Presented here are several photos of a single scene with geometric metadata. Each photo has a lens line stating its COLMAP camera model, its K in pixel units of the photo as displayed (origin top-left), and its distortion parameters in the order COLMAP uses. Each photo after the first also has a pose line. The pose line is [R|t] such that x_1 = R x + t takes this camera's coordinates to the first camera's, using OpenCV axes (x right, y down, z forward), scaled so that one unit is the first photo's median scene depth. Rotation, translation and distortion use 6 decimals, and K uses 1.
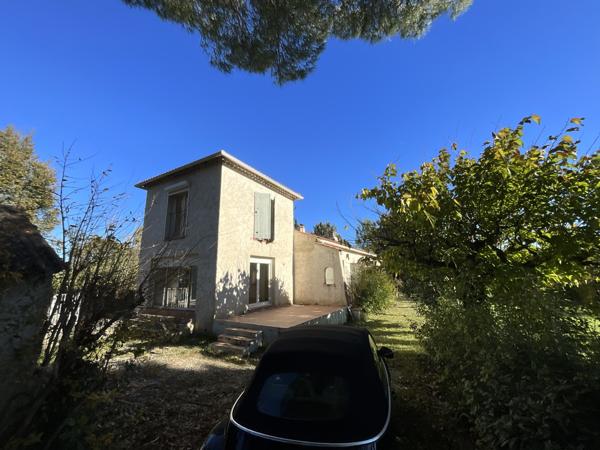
lens RADIAL K [[239.5, 0, 300.0], [0, 239.5, 225.0], [0, 0, 1]] dist [0.000446, 0.000058]
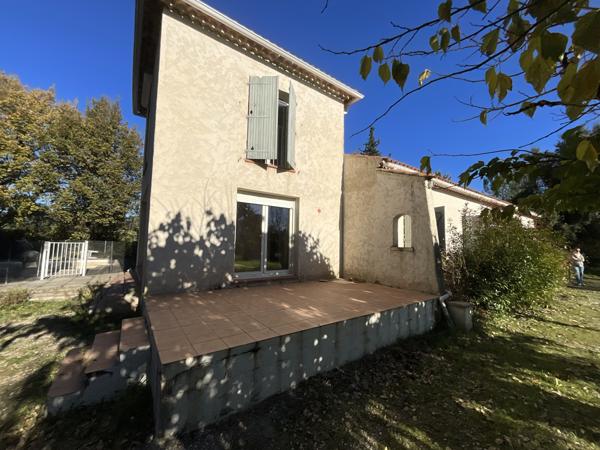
lens RADIAL K [[239.5, 0, 300.0], [0, 239.5, 225.0], [0, 0, 1]] dist [0.000446, 0.000058]
pose [[0.910533, 0.007483, -0.413369, 0.145753], [0.050902, 0.990201, 0.130045, 0.135119], [0.410292, -0.139452, 0.901229, 0.502862]]
